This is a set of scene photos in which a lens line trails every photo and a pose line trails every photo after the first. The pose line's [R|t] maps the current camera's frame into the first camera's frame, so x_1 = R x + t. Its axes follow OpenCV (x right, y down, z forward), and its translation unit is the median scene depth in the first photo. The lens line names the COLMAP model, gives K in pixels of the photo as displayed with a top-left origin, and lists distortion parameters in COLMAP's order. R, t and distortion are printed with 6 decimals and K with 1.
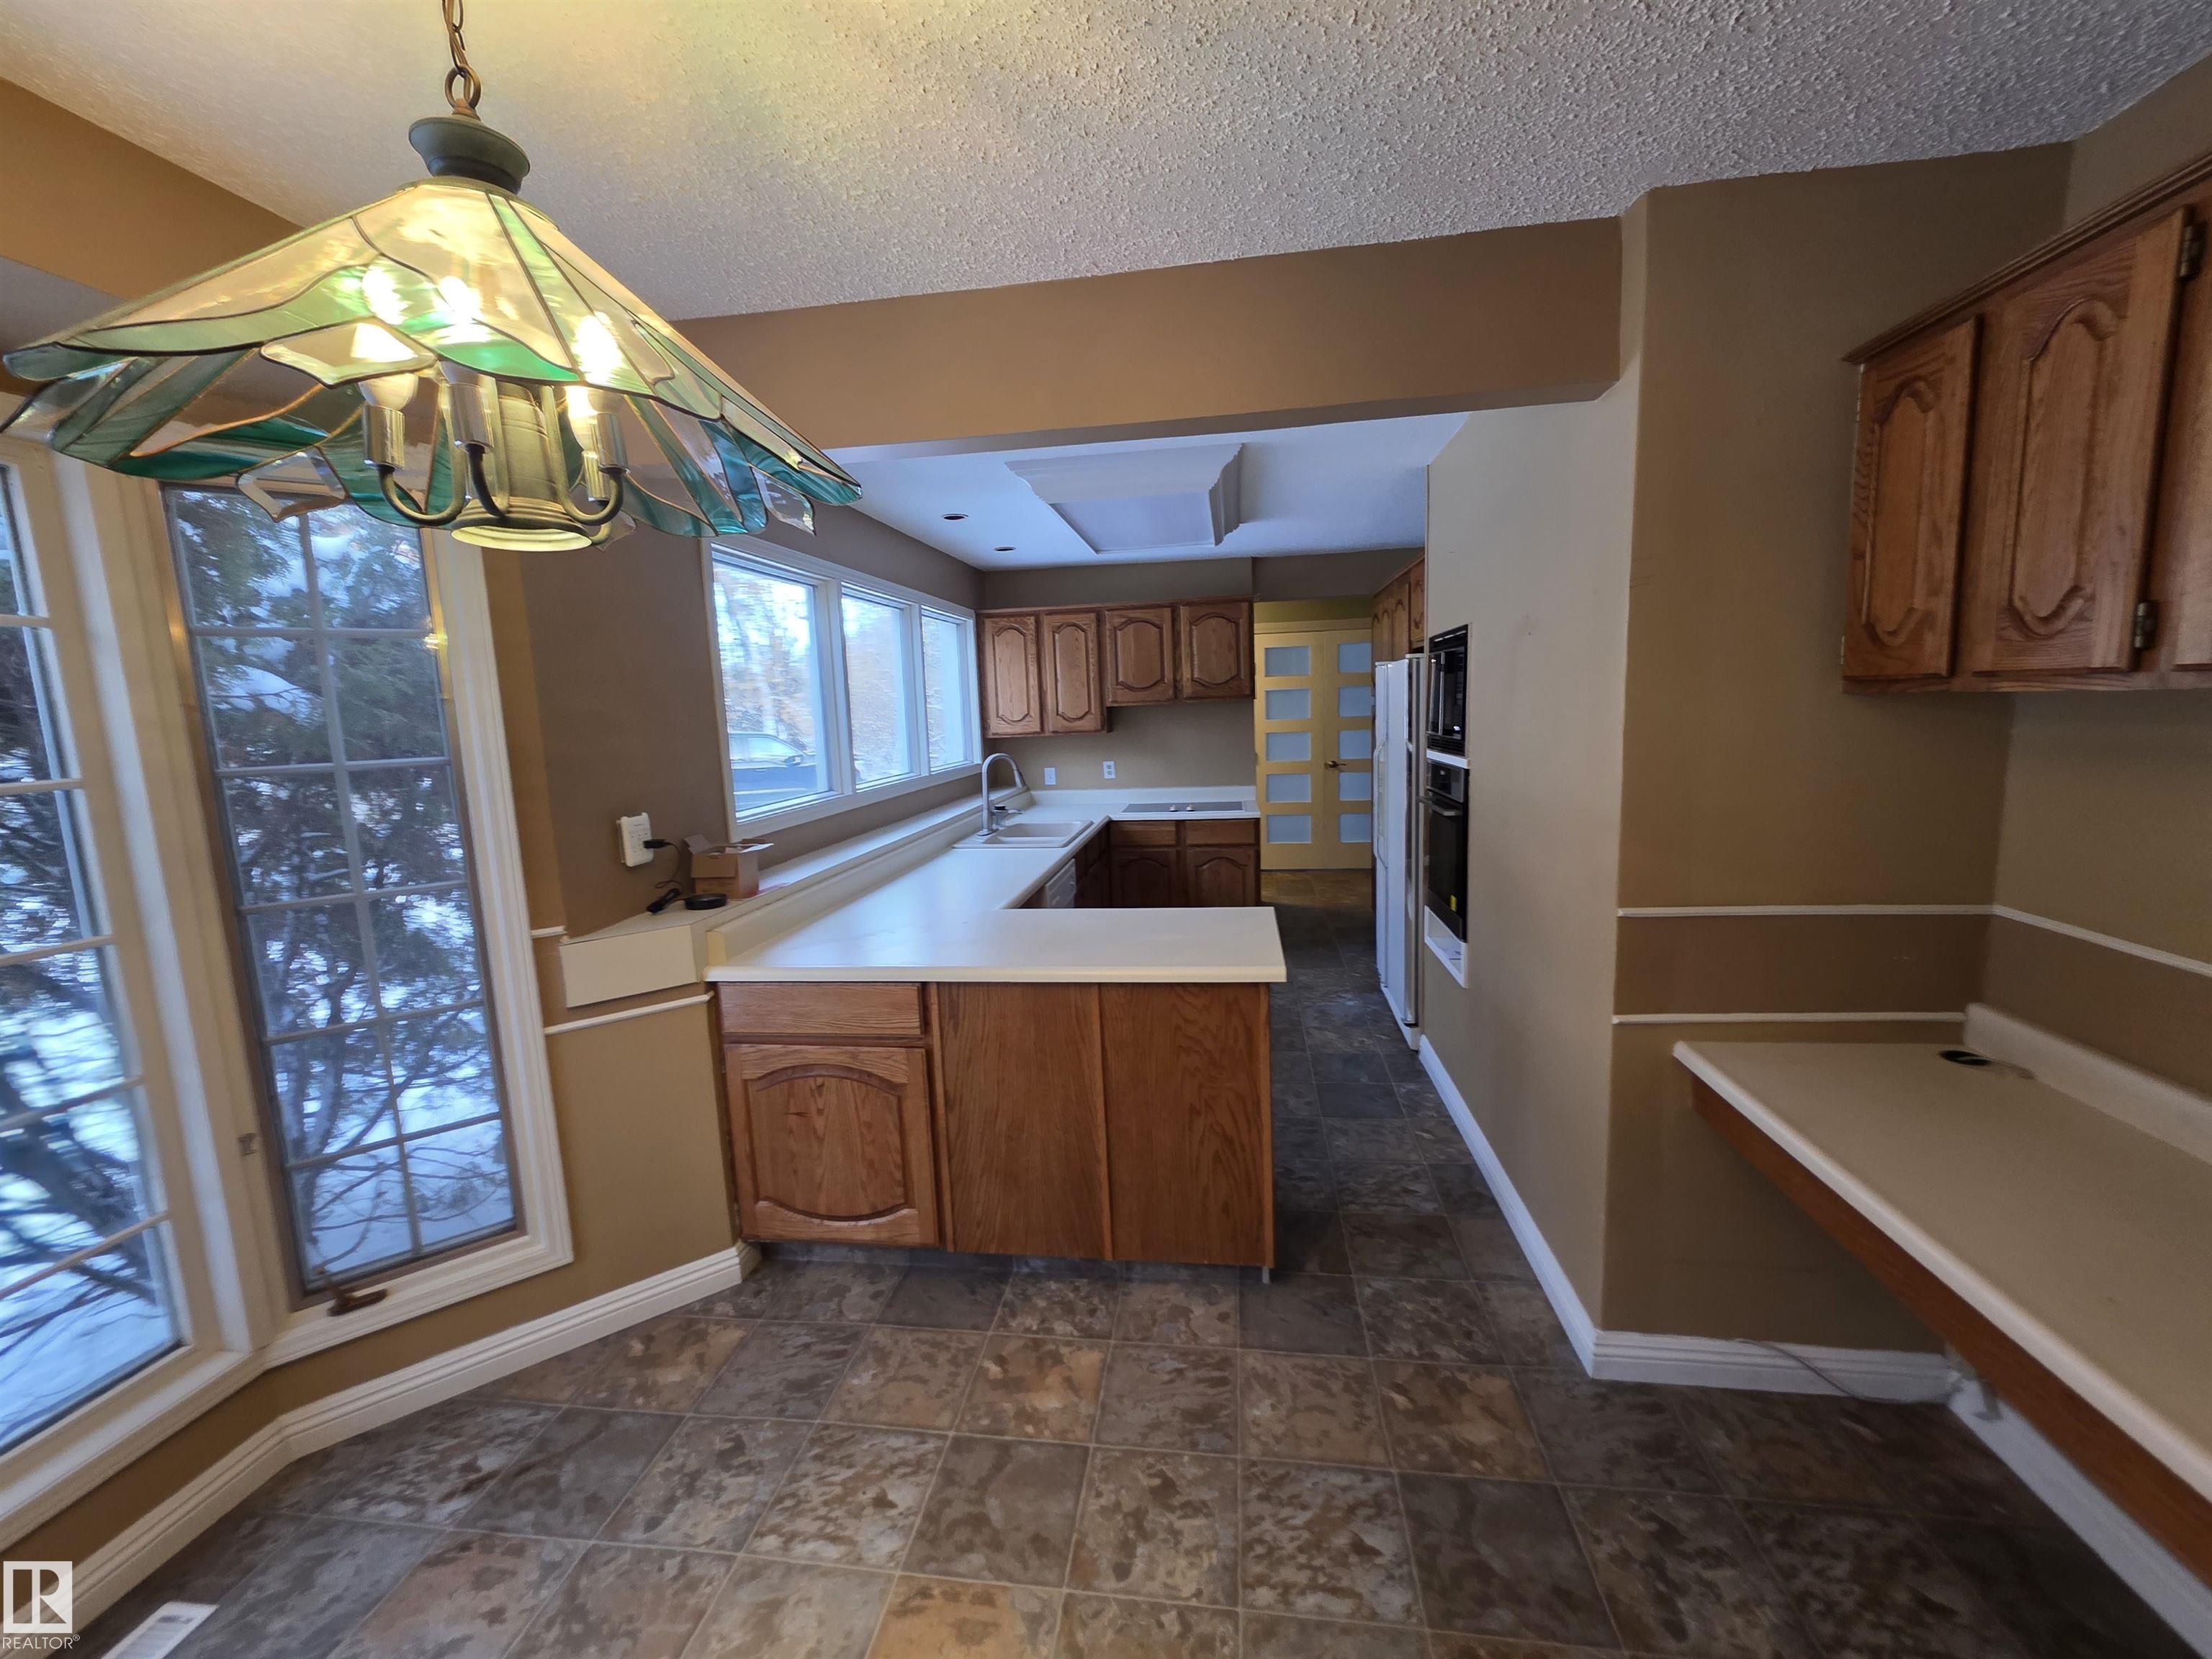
lens RADIAL K [[881.9, 0, 1106.0], [0, 881.9, 829.5], [0, 0, 1]] dist [0.001202, 0.000109]
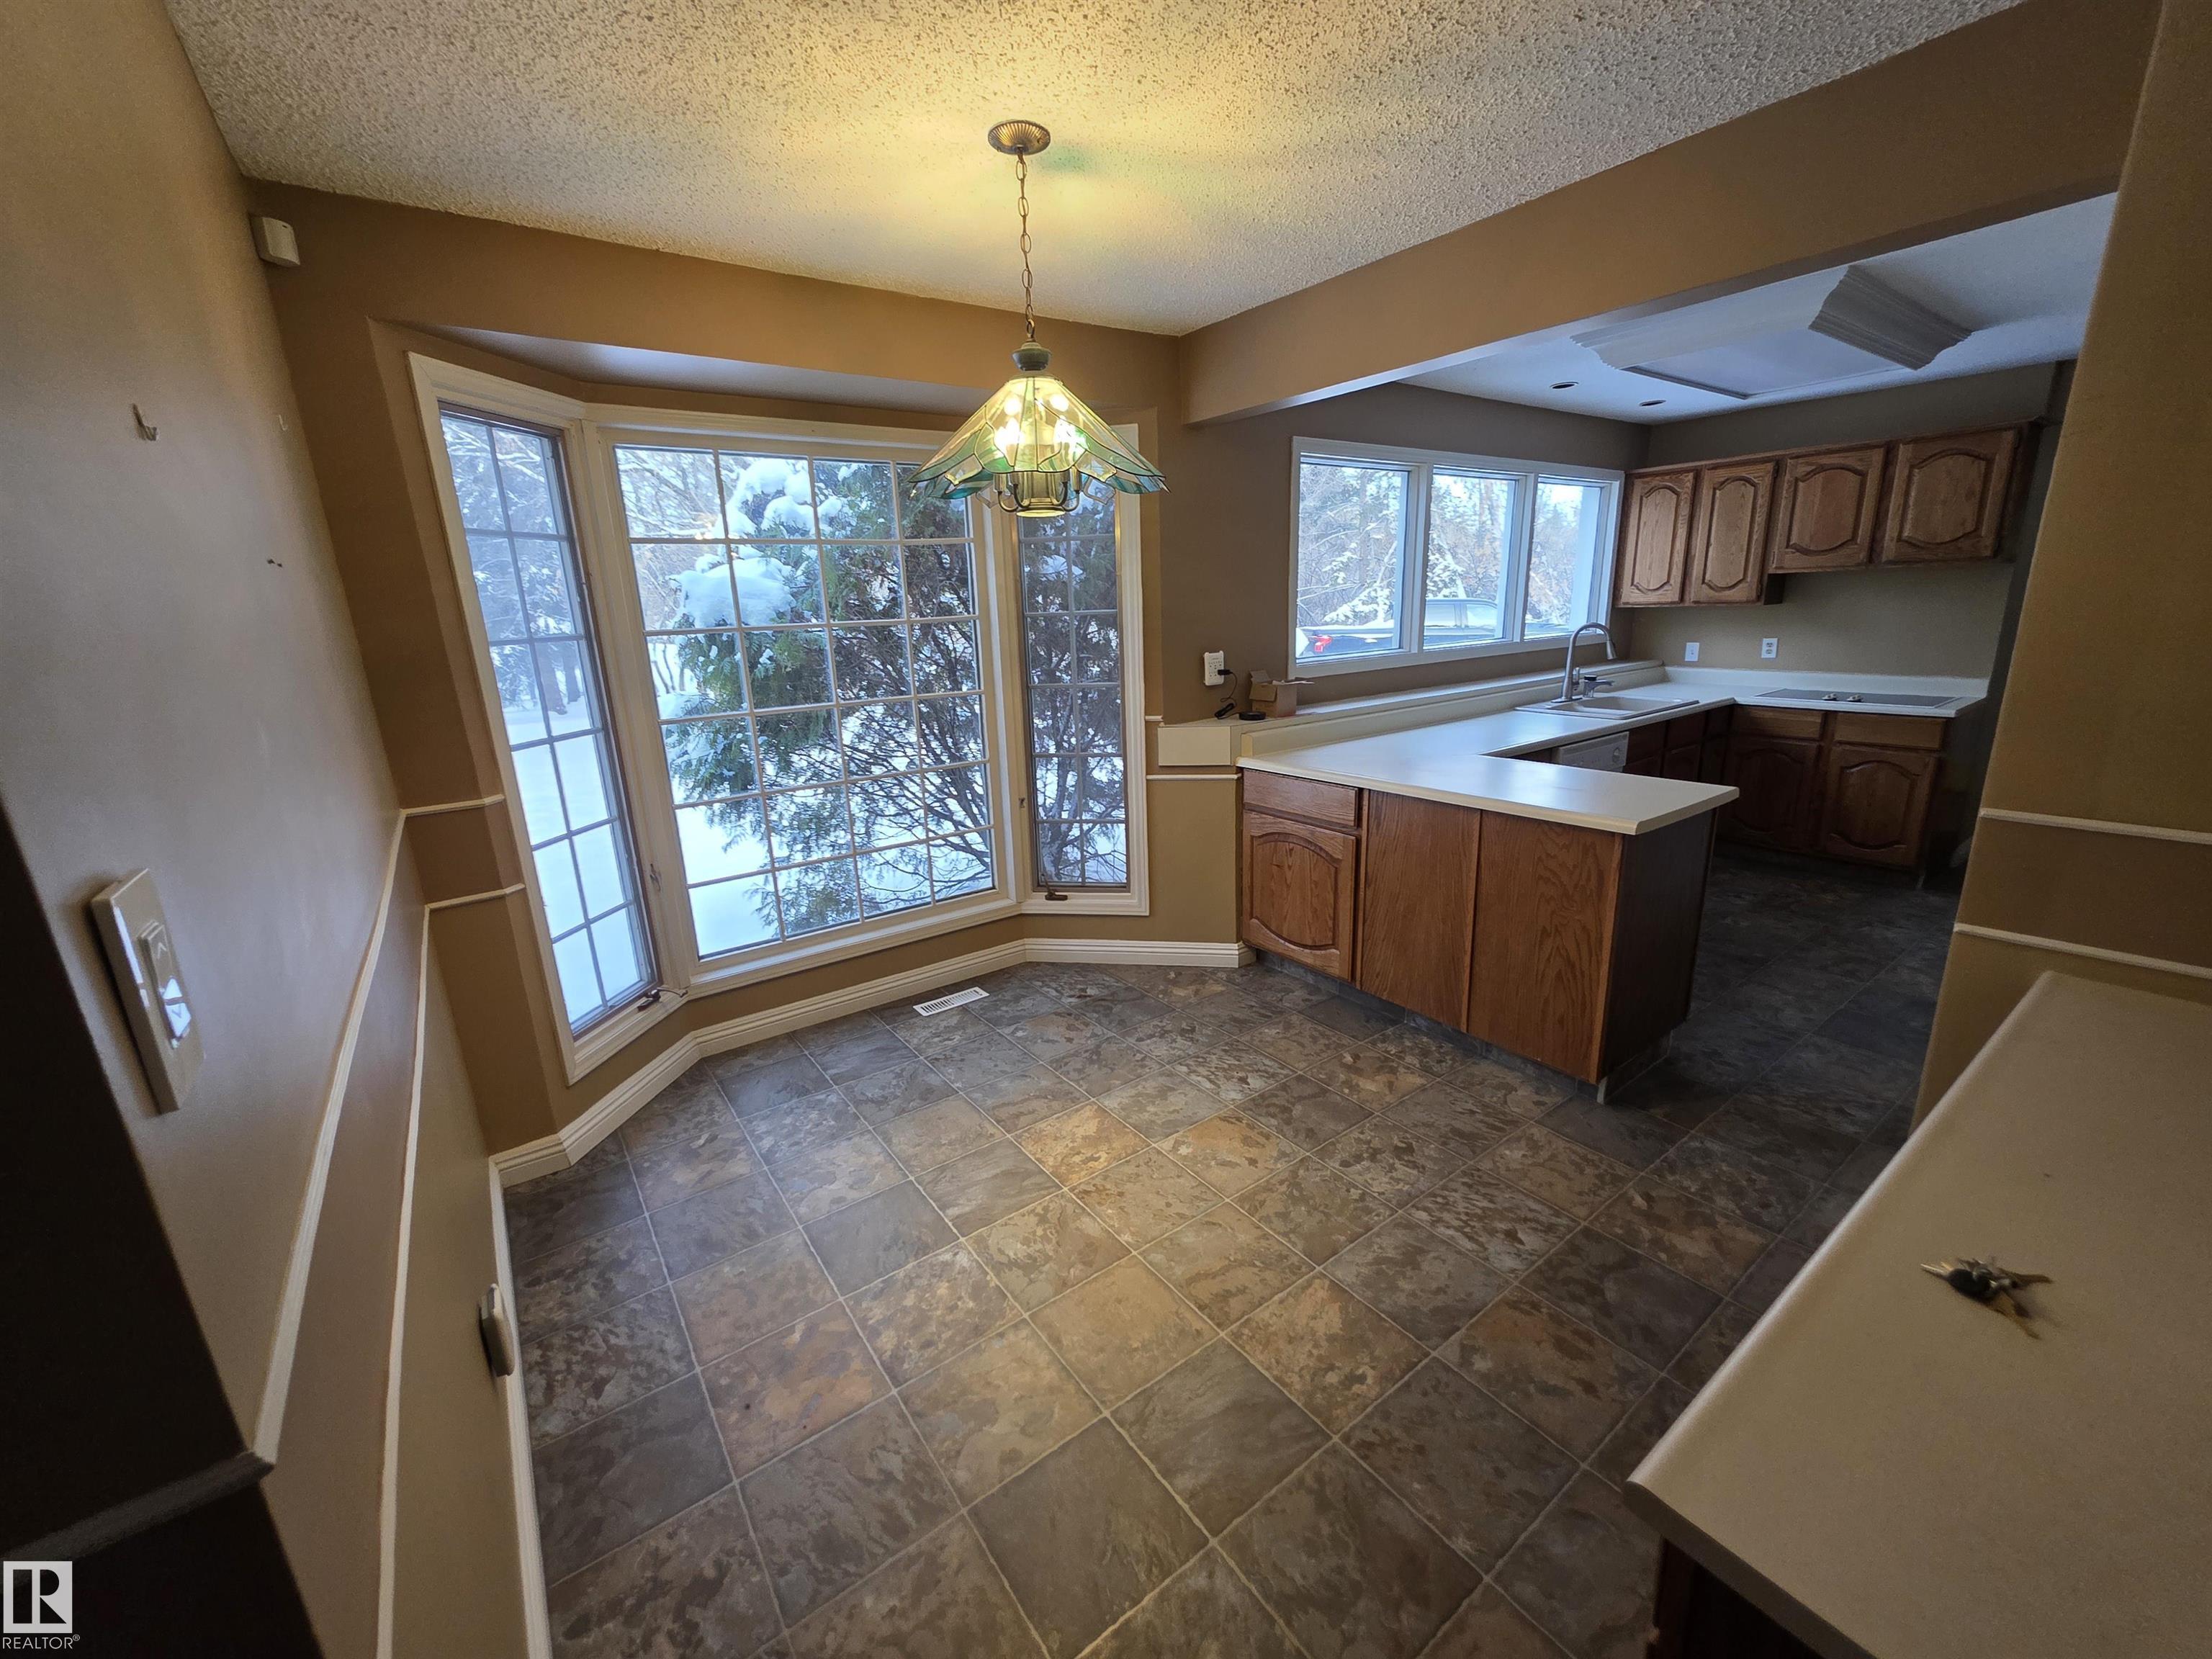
lens RADIAL K [[864.3, 0, 1106.0], [0, 864.3, 829.5], [0, 0, 1]] dist [-0.001881, -0.000148]
pose [[0.697523, 0.198436, -0.688538, 0.441970], [-0.092393, 0.977776, 0.188195, 0.020915], [0.710580, -0.067654, 0.700356, -0.209406]]
